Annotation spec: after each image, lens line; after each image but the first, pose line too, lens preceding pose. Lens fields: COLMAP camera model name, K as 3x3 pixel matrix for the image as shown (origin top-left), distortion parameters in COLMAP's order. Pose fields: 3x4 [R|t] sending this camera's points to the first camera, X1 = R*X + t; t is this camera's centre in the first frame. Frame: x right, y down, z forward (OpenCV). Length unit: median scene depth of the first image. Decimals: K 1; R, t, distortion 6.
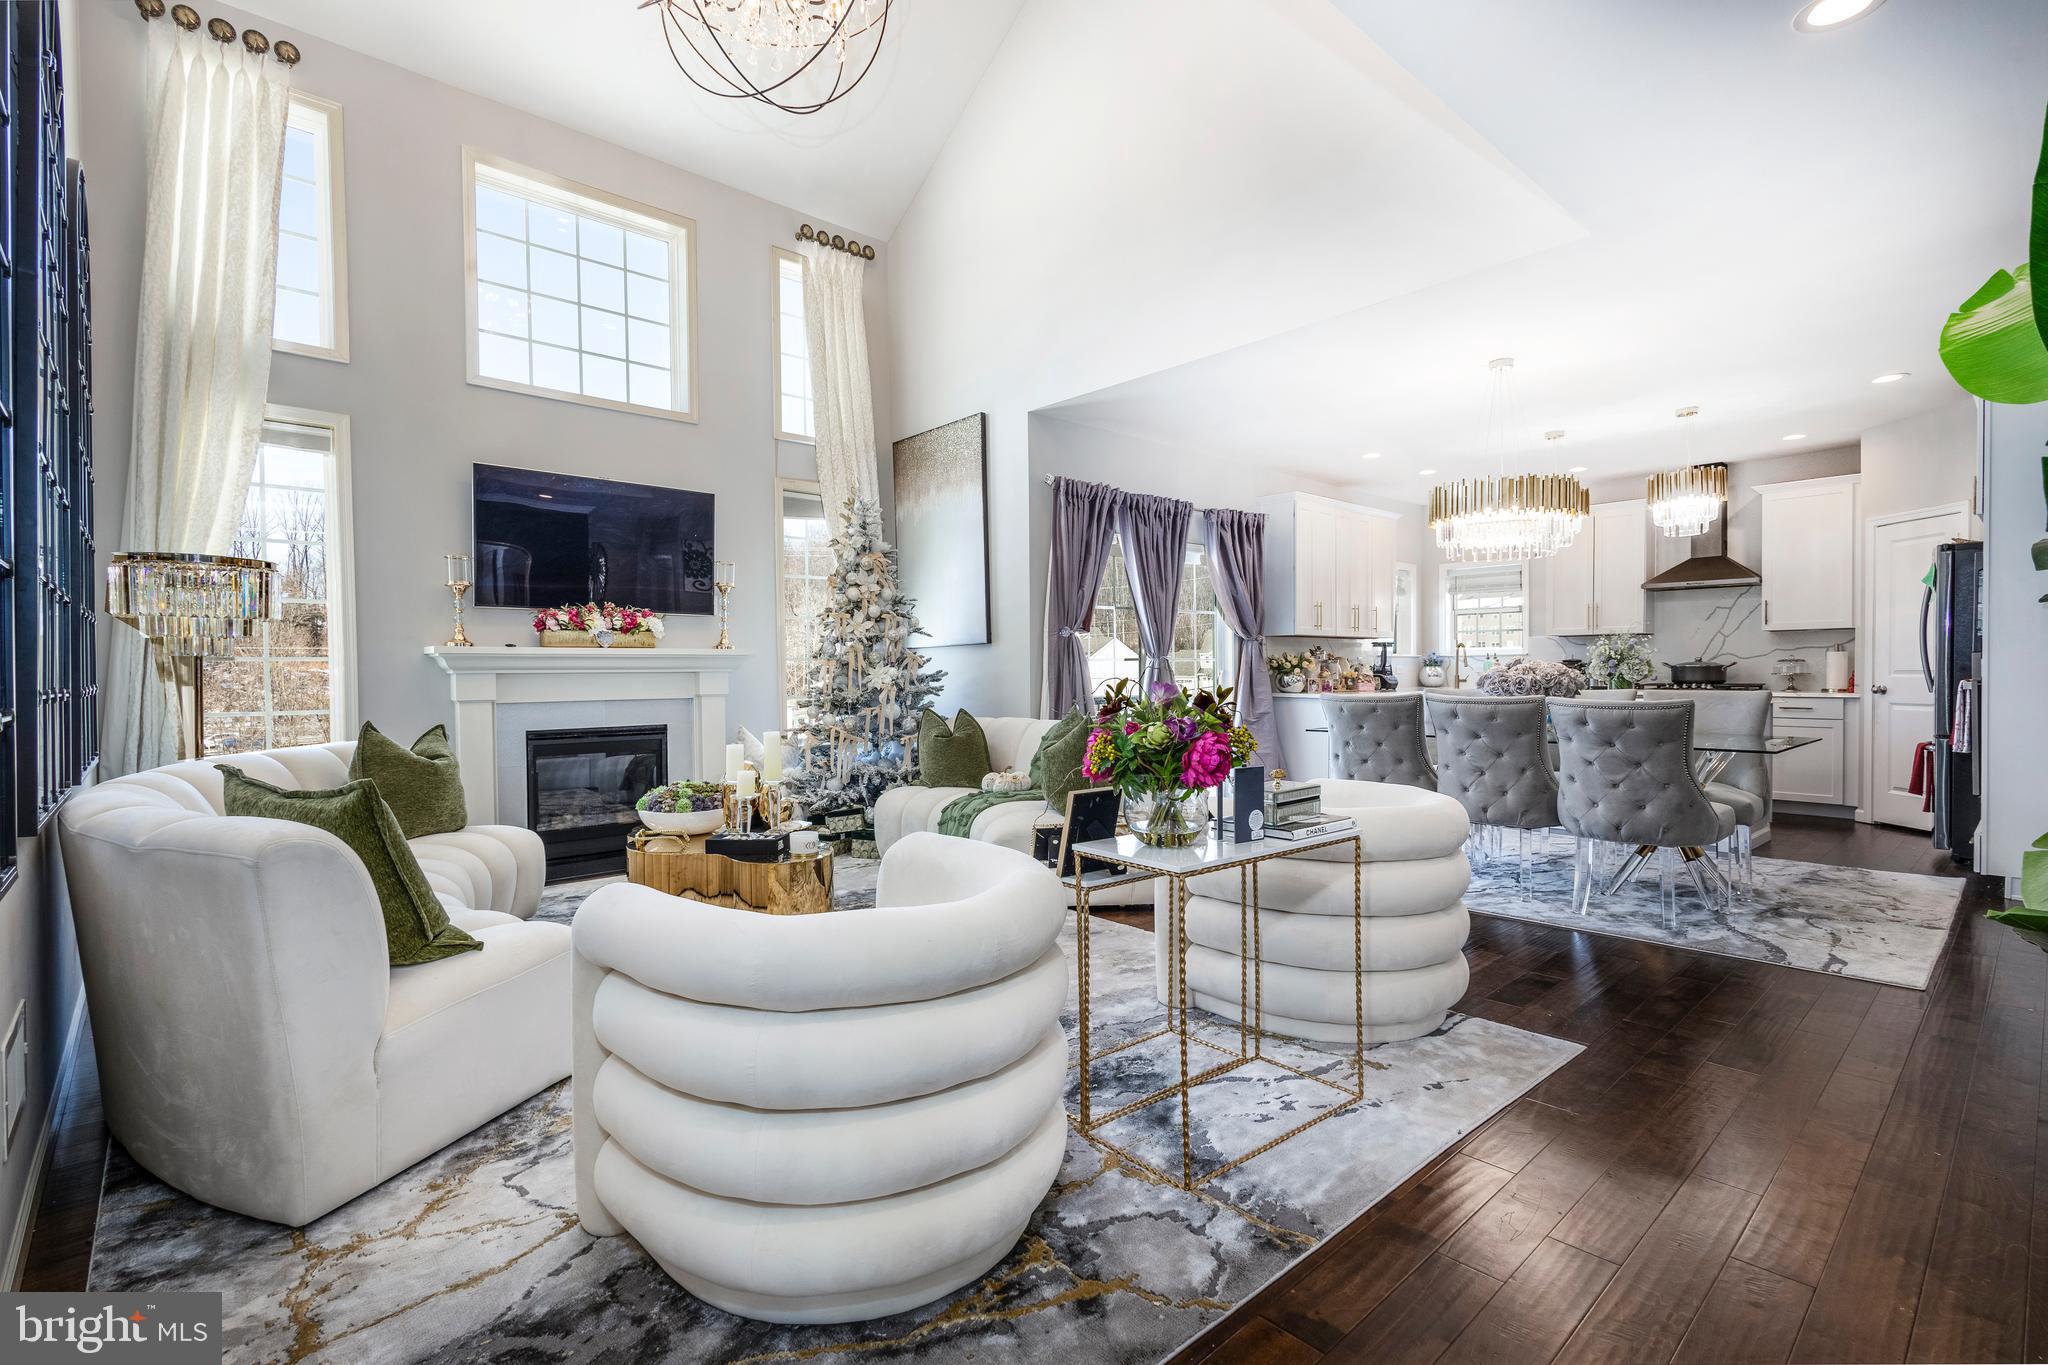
lens RADIAL K [[946.8, 0, 1013.1], [0, 946.8, 681.4], [0, 0, 1]] dist [0.010077, 0.000321]
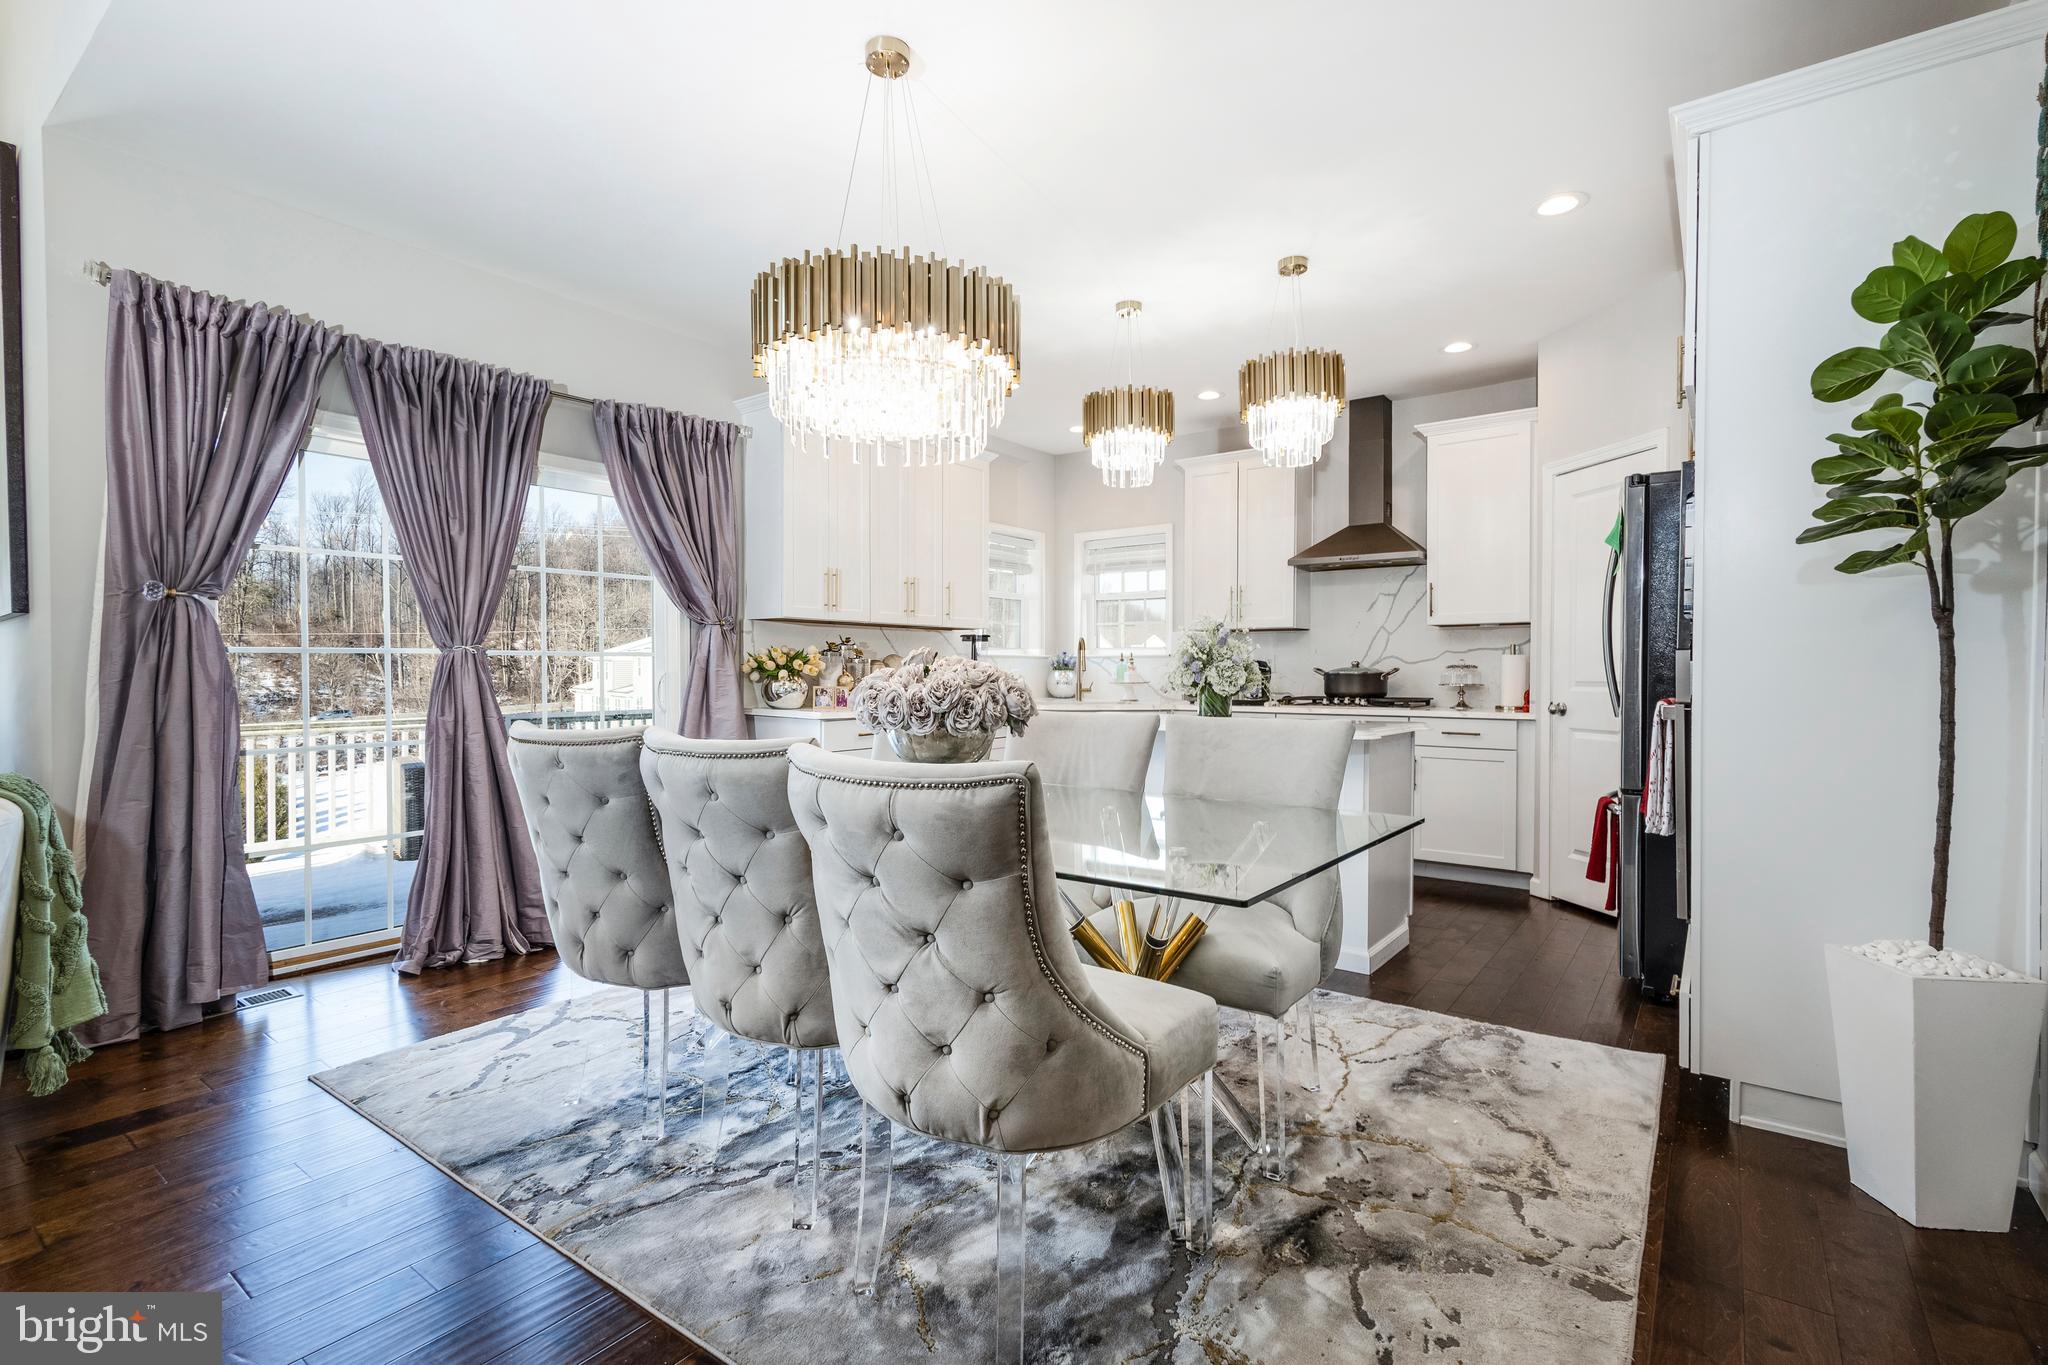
lens RADIAL K [[946.8, 0, 1044.2], [0, 946.8, 679.8], [0, 0, 1]] dist [0.010077, 0.000321]
pose [[0.977457, 0.007575, 0.211001, 0.411898], [-0.006447, 0.999961, -0.006037, -0.006113], [-0.211038, 0.004541, 0.977467, 0.419264]]
